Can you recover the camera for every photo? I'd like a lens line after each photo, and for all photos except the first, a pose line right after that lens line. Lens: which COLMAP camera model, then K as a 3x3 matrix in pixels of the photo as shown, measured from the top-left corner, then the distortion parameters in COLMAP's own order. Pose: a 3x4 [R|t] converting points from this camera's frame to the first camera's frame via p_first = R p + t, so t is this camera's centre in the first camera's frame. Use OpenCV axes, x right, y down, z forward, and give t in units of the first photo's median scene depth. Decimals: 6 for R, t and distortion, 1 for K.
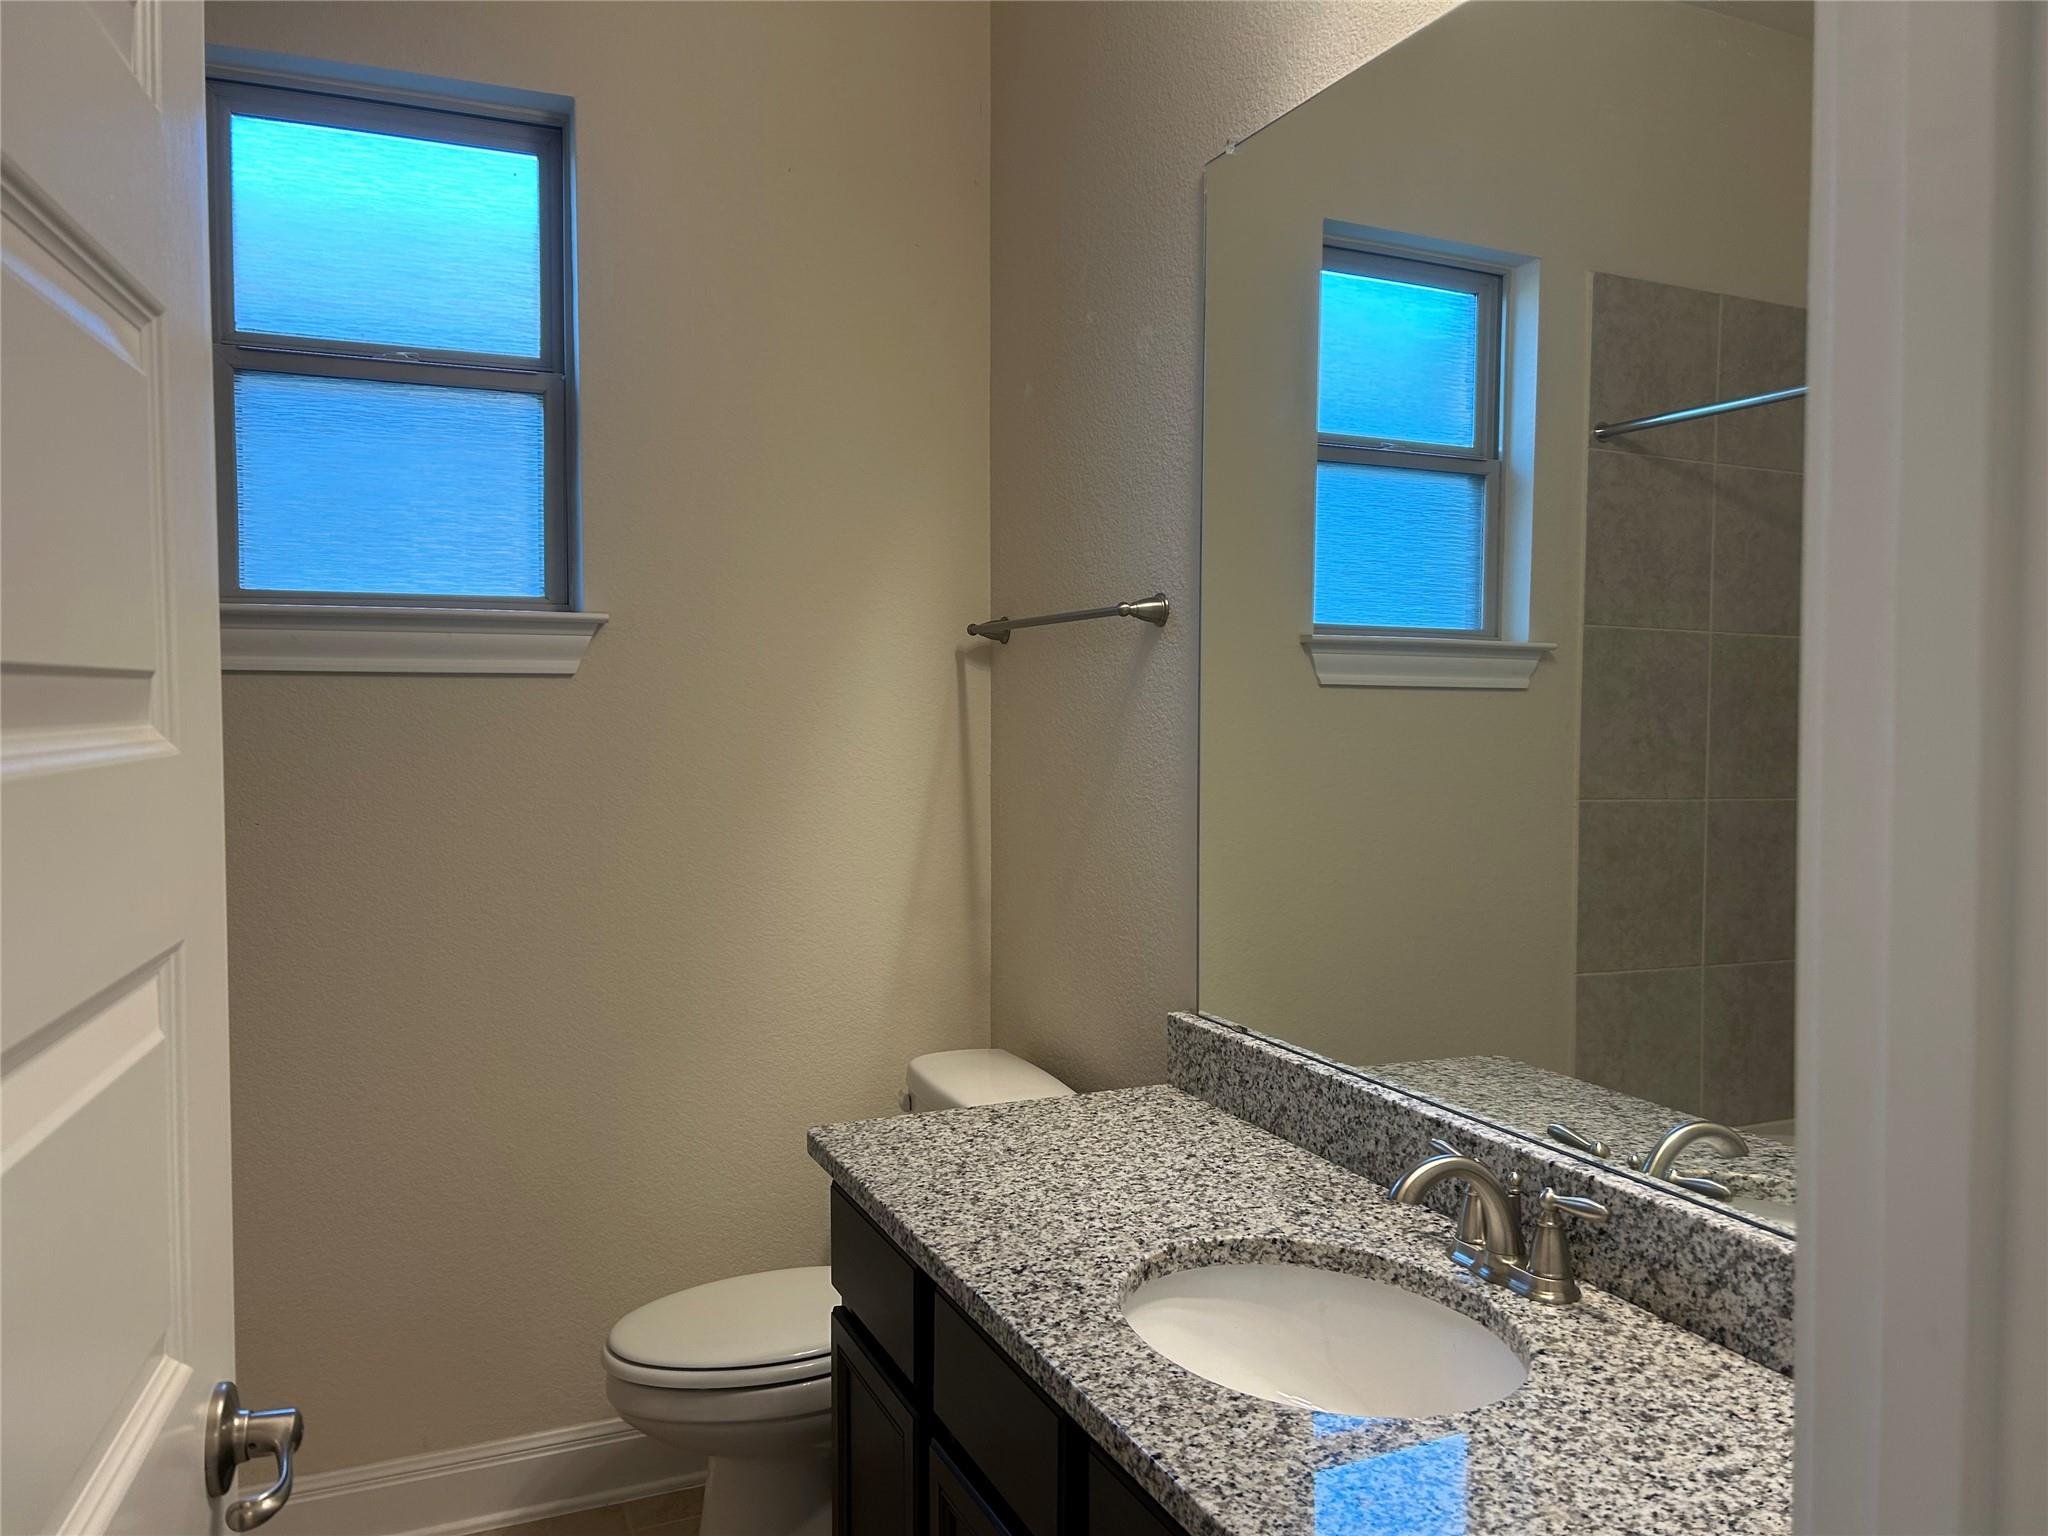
lens RADIAL K [[1532.1, 0, 1028.4], [0, 1532.1, 750.0], [0, 0, 1]] dist [0.077077, -0.134989]
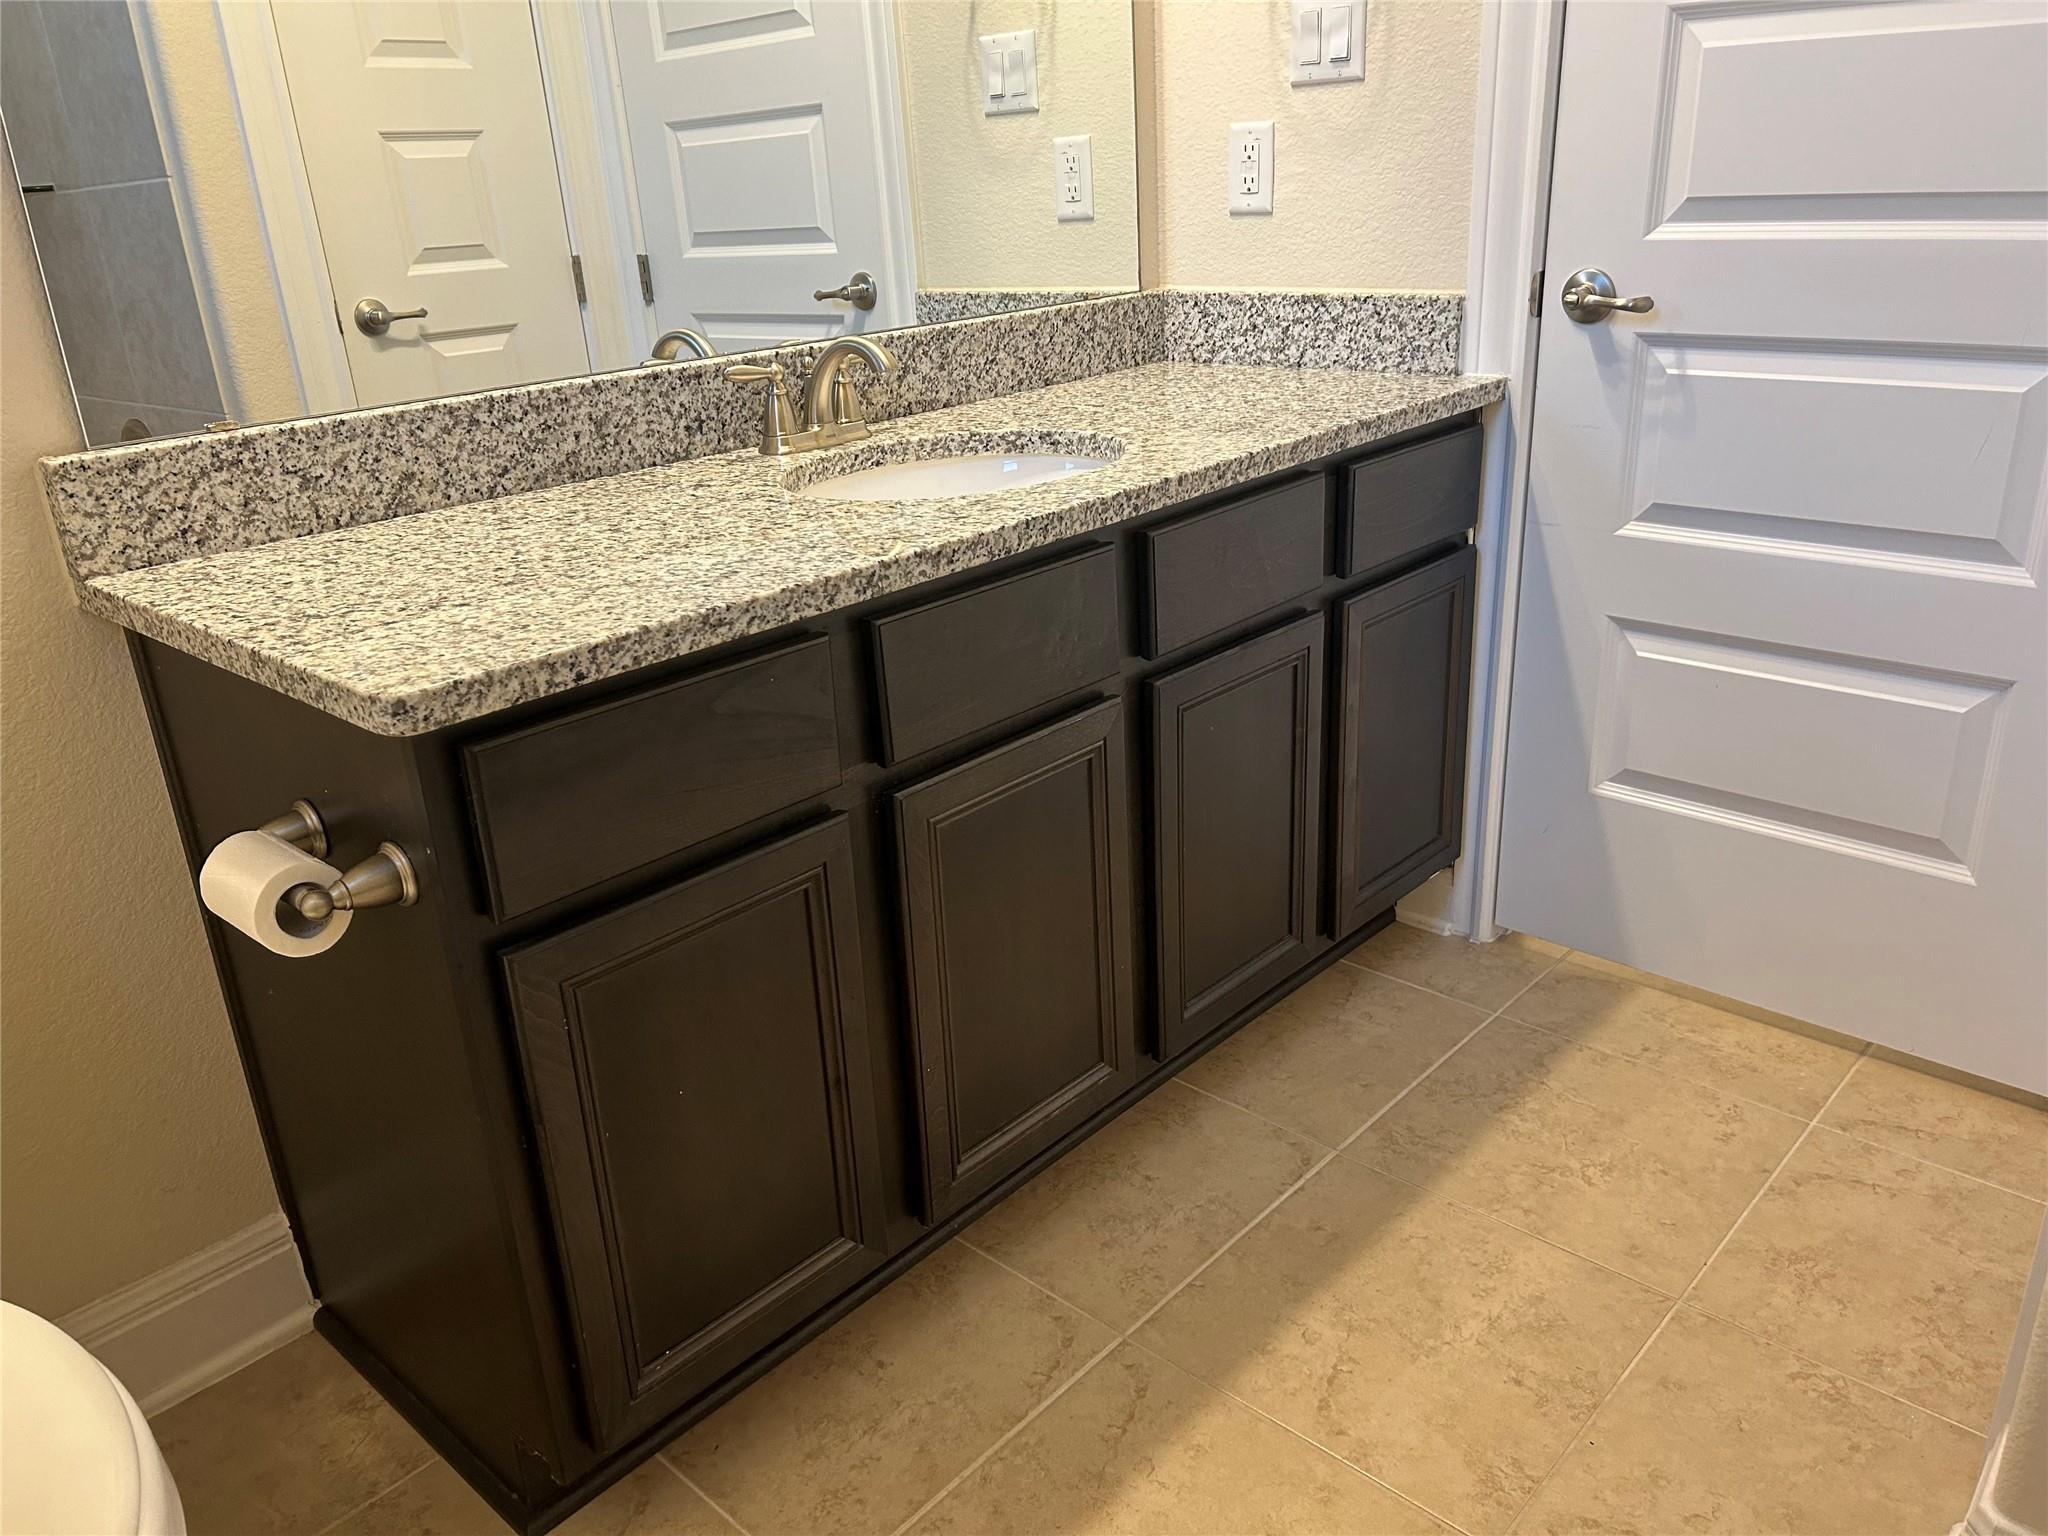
lens RADIAL K [[1539.7, 0, 1024.0], [0, 1539.7, 768.0], [0, 0, 1]] dist [0.043621, -0.063247]
pose [[-0.376655, -0.332844, 0.864492, -0.739997], [0.079643, 0.918129, 0.388196, 0.097084], [-0.922924, 0.215066, -0.319310, 1.085252]]
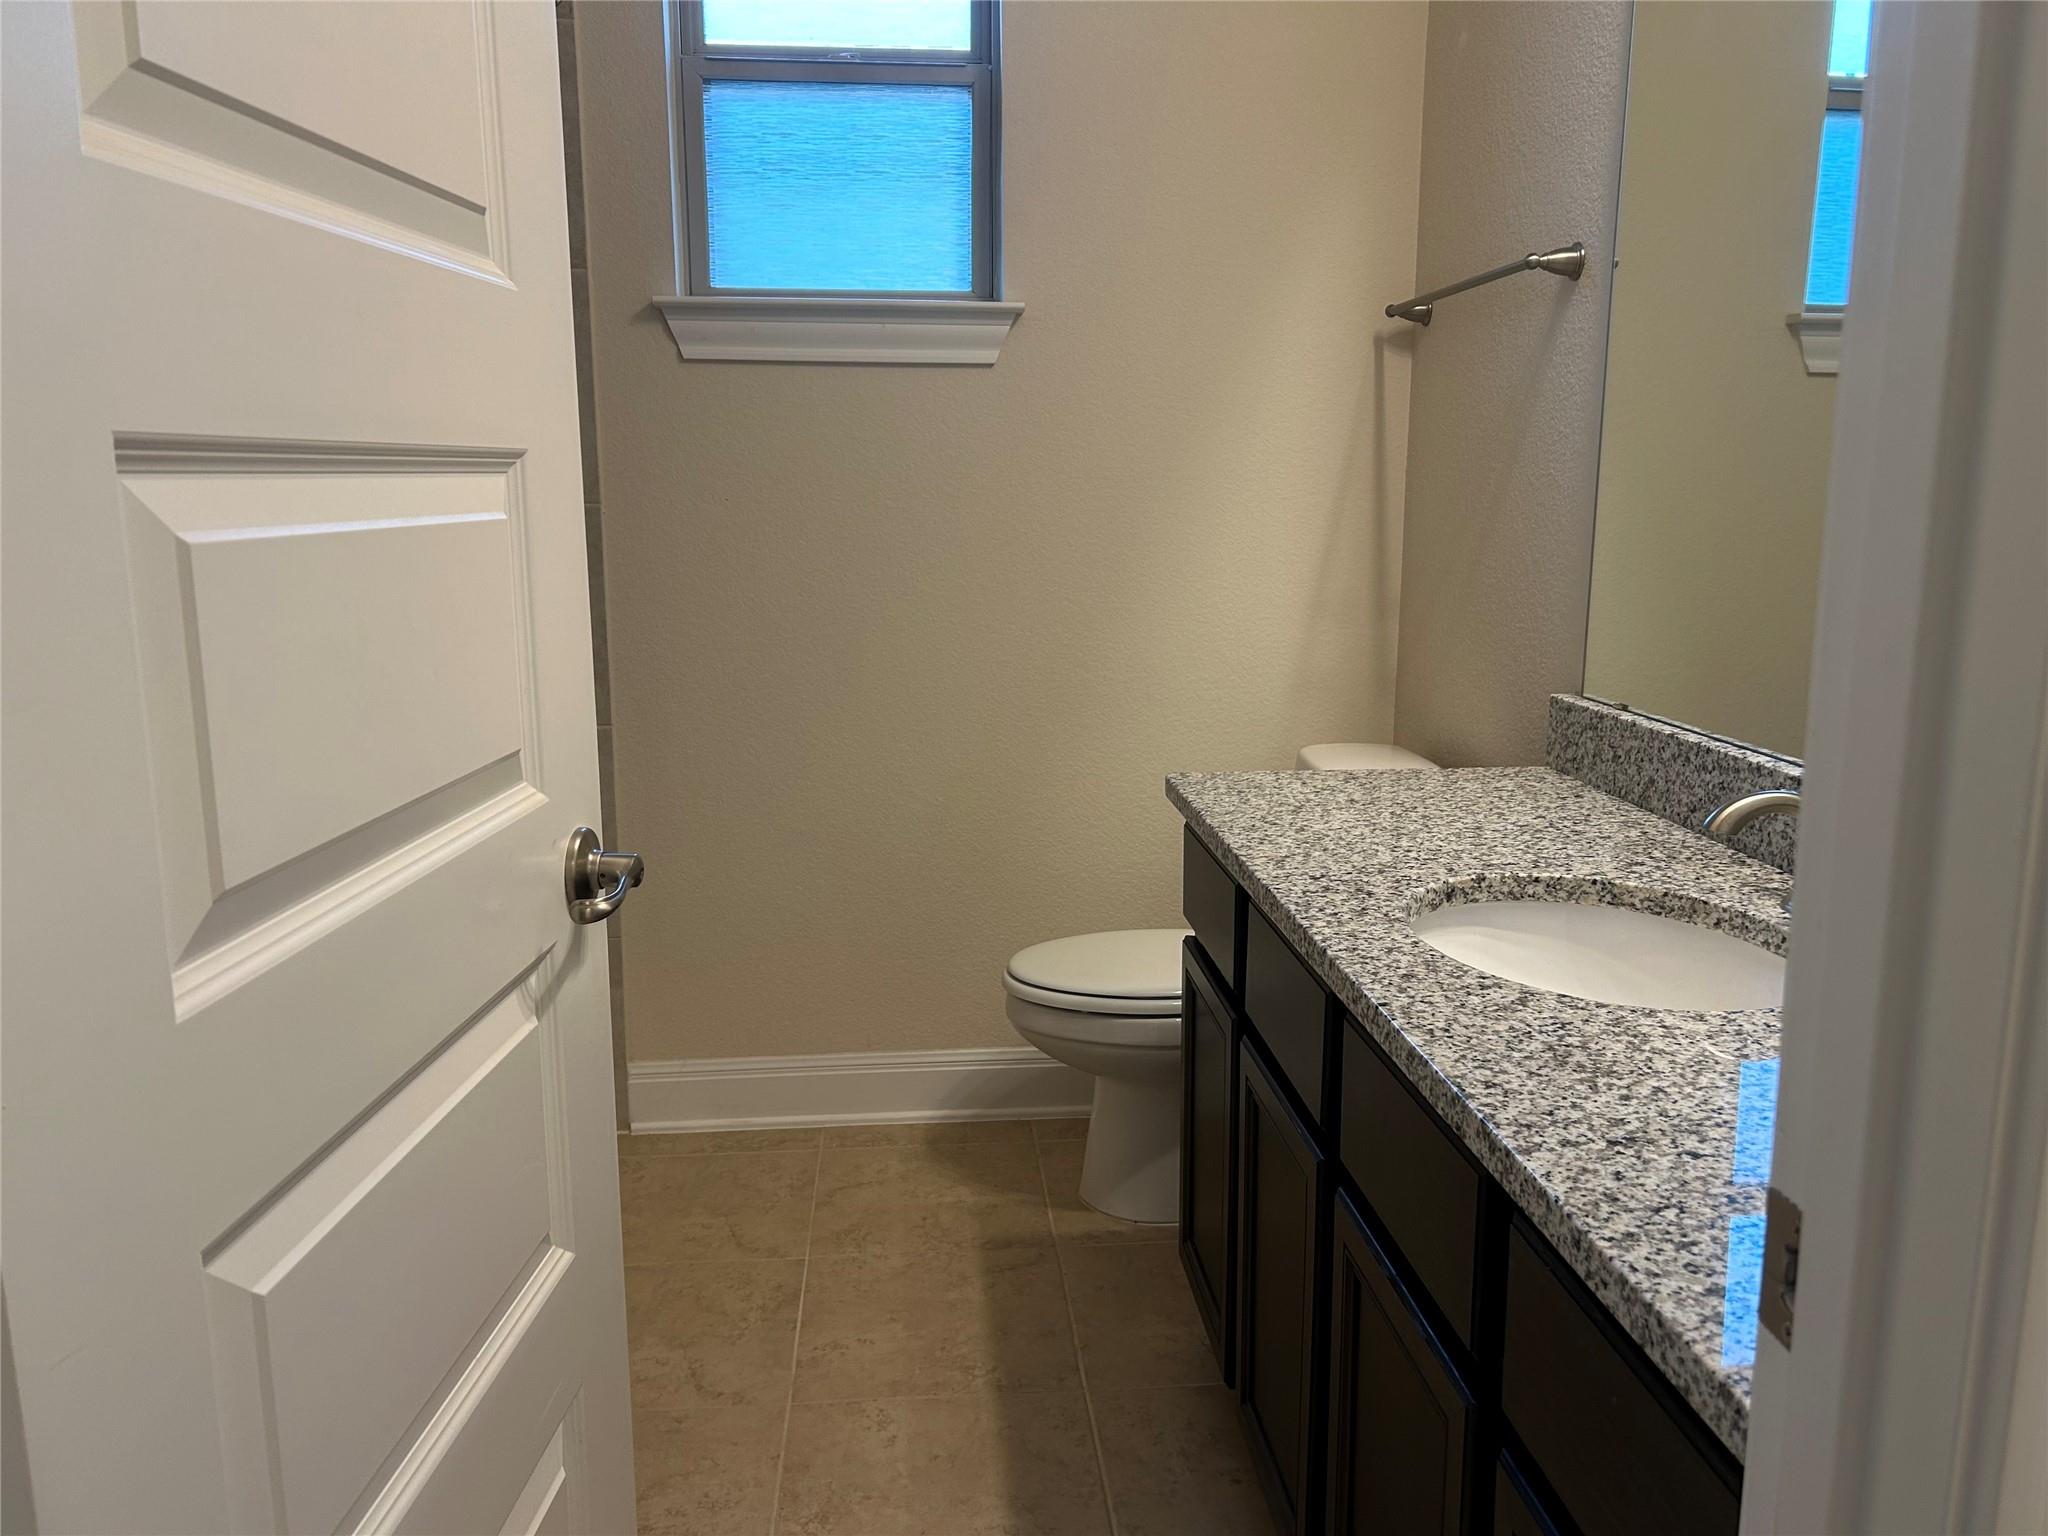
lens RADIAL K [[1539.7, 0, 1024.0], [0, 1539.7, 768.0], [0, 0, 1]] dist [0.043621, -0.063247]
pose [[0.944930, 0.059482, -0.321823, 0.115994], [-0.010068, 0.988163, 0.153078, 0.089458], [0.327119, -0.141407, 0.934343, -0.024321]]
